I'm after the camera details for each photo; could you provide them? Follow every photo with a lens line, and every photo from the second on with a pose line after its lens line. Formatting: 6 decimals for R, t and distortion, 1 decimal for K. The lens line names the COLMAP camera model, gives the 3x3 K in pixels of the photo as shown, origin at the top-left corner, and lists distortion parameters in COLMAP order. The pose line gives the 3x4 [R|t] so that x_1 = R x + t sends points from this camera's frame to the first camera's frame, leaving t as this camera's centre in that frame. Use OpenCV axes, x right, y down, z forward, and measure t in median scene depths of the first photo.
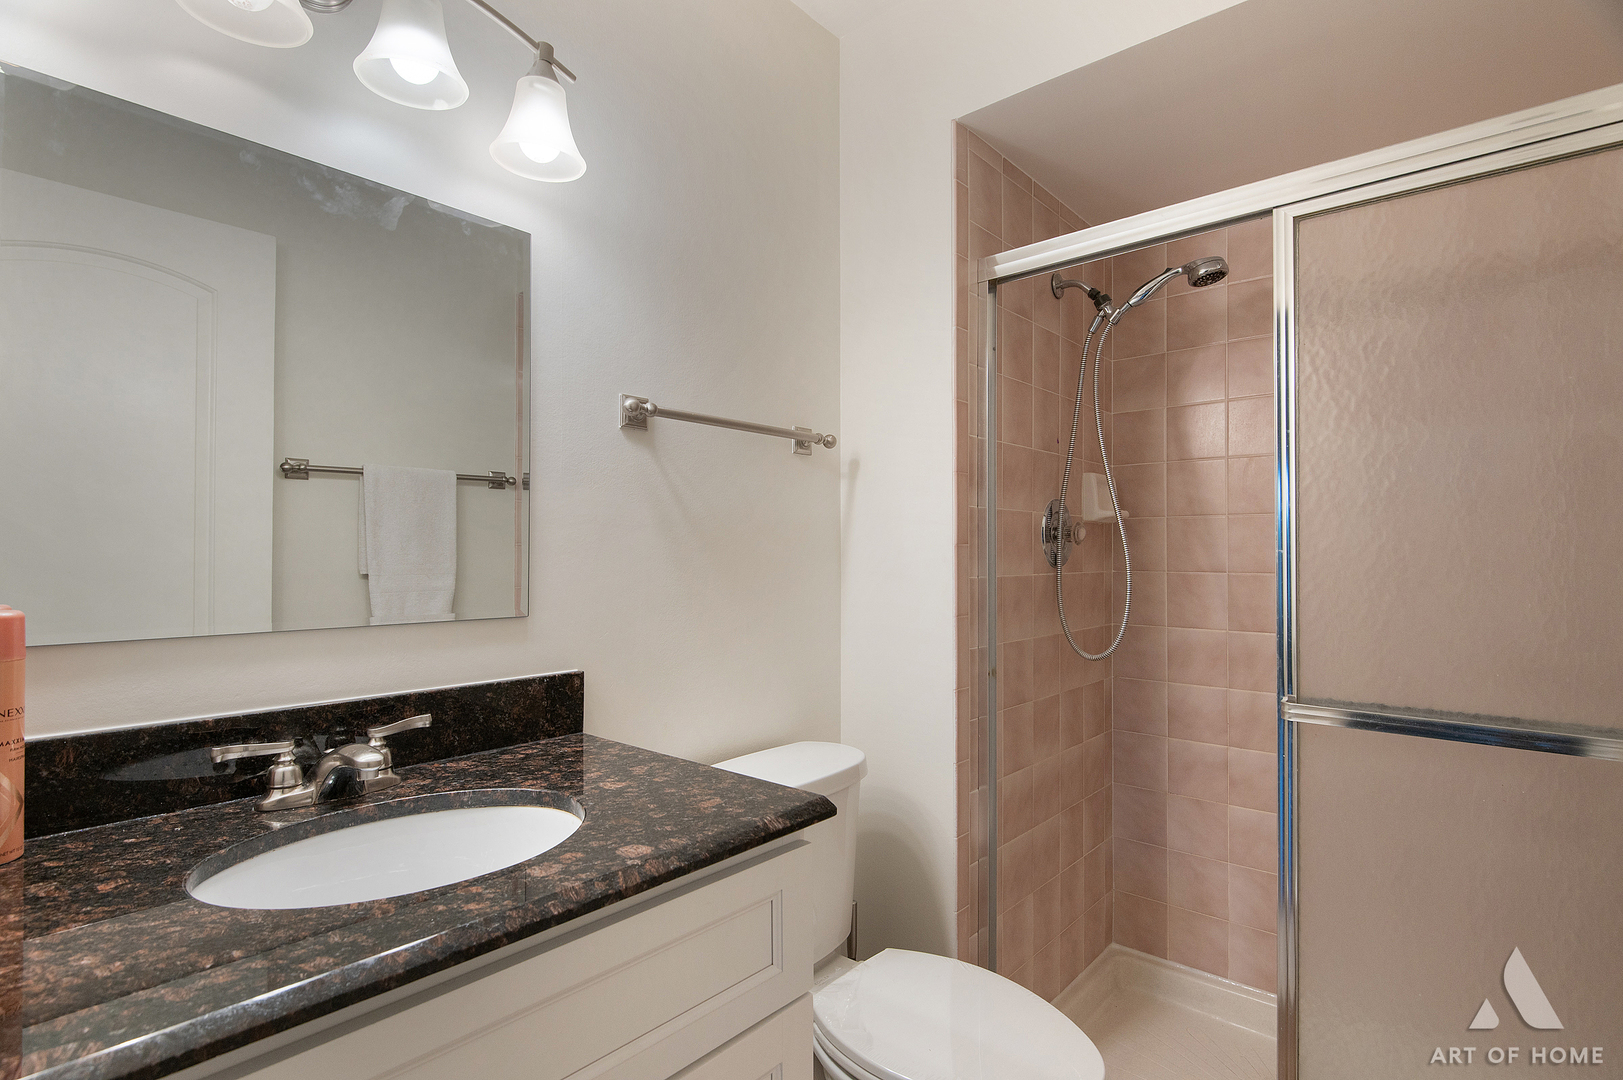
lens RADIAL K [[803.6, 0, 811.4], [0, 803.6, 540.0], [0, 0, 1]] dist [0.016515, -0.010015]
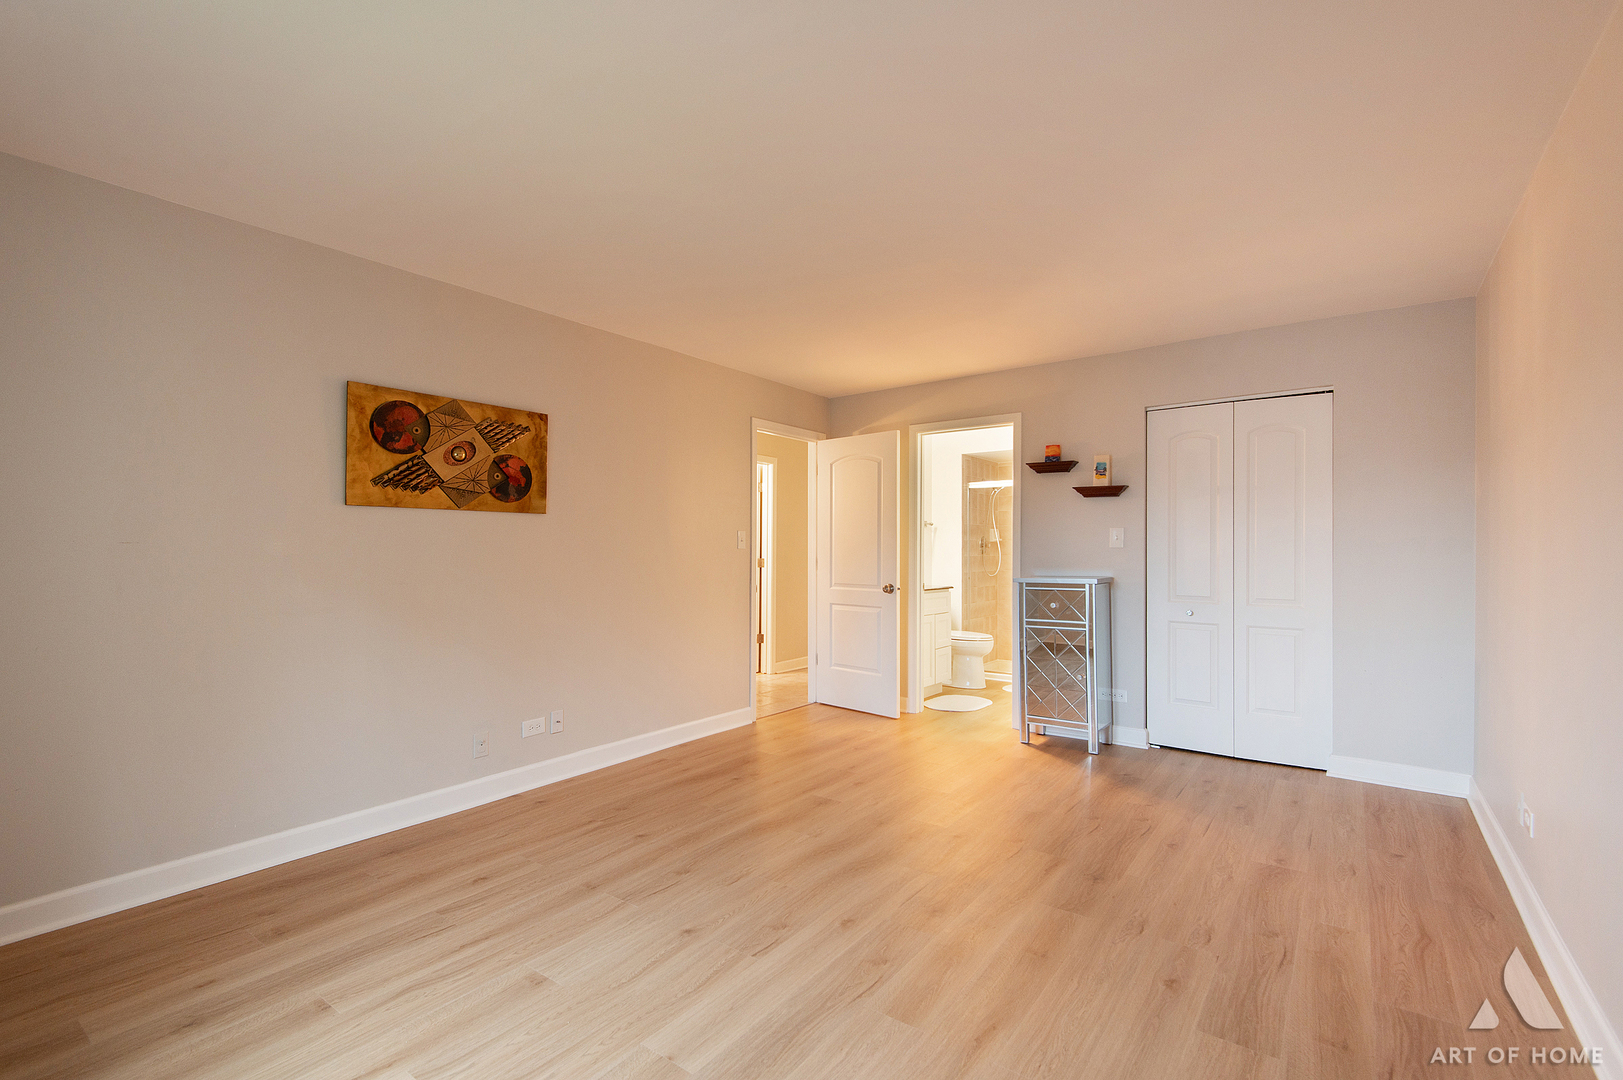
lens RADIAL K [[723.5, 0, 805.4], [0, 723.5, 543.6], [0, 0, 1]] dist [0.019829, -0.011948]
pose [[0.997324, 0.003891, 0.073010, -0.795794], [-0.004008, 0.999991, 0.001454, -0.018473], [-0.073004, -0.001743, 0.997330, -2.406323]]
